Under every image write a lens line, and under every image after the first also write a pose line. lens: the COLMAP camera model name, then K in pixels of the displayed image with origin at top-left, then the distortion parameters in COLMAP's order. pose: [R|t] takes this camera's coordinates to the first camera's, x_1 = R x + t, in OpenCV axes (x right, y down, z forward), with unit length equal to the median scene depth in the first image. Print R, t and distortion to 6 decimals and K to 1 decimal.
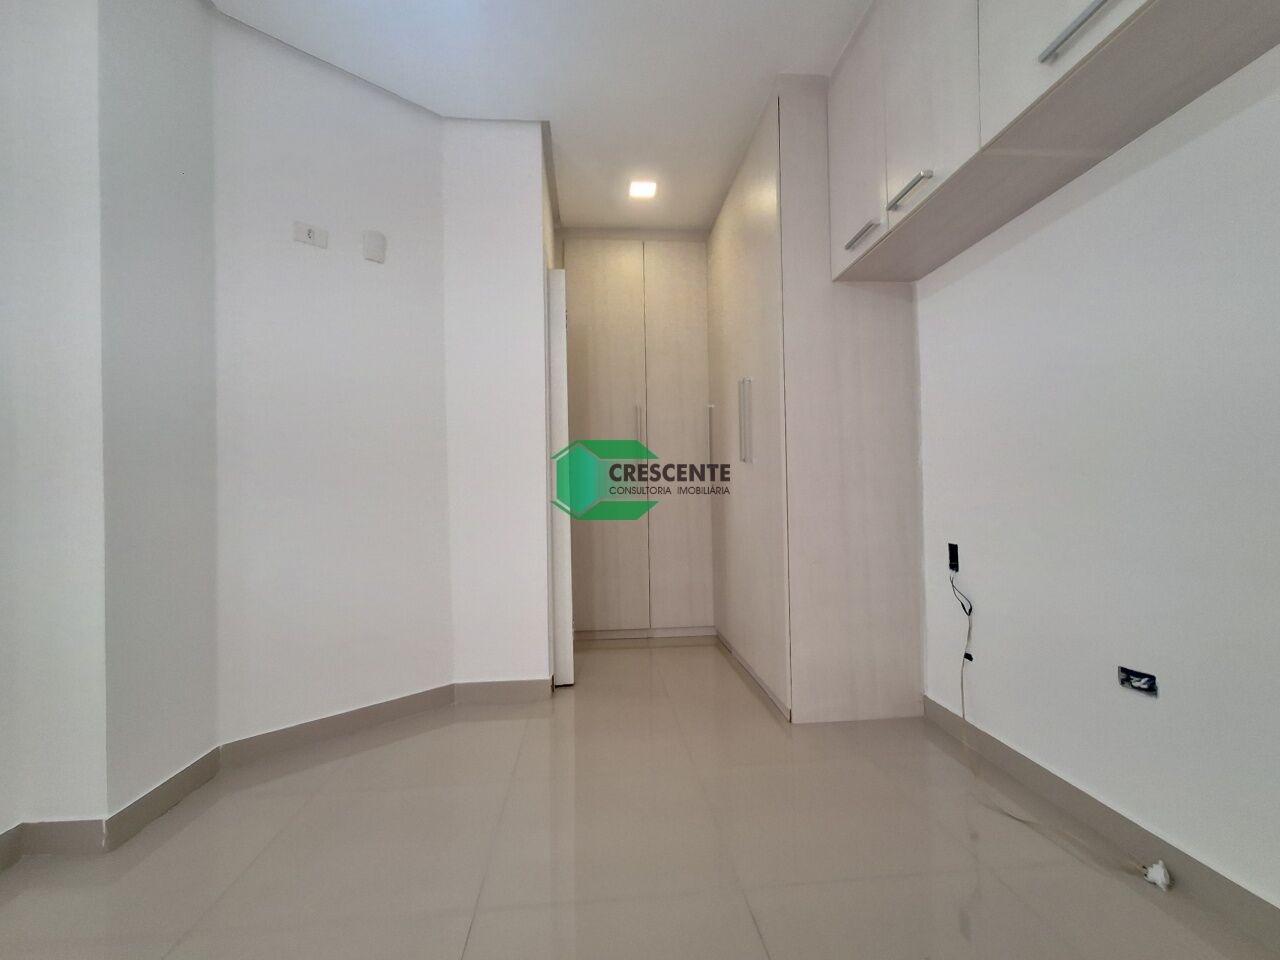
lens RADIAL K [[584.2, 0, 637.9], [0, 584.2, 485.1], [0, 0, 1]] dist [0.000187, 0.000214]
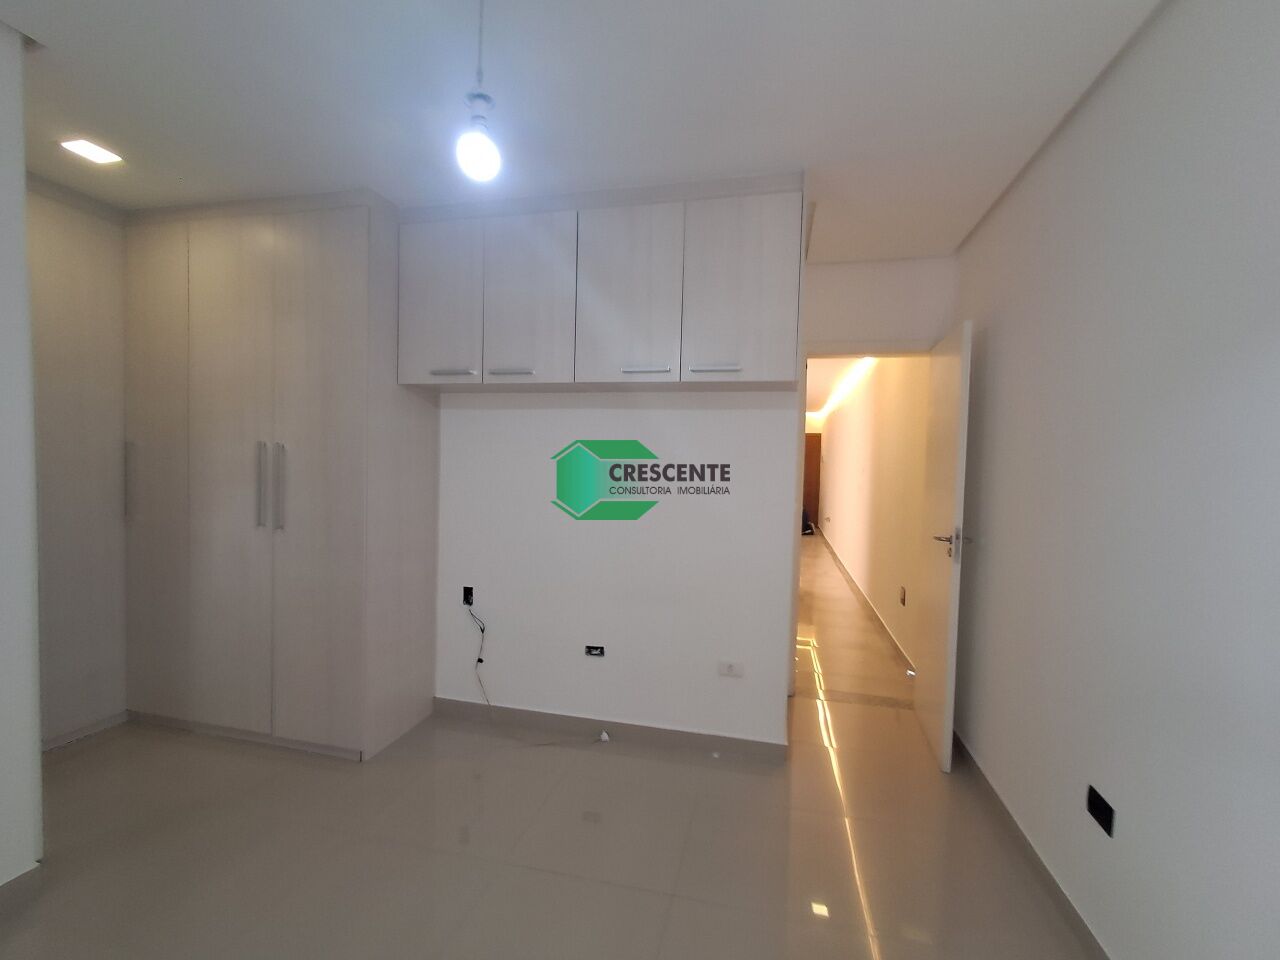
lens RADIAL K [[584.2, 0, 638.5], [0, 584.2, 480.4], [0, 0, 1]] dist [0.000187, 0.000214]
pose [[0.301655, -0.007341, 0.953389, -0.755015], [-0.049742, 0.998487, 0.023427, -0.230130], [-0.952119, -0.054490, 0.300834, 0.175227]]
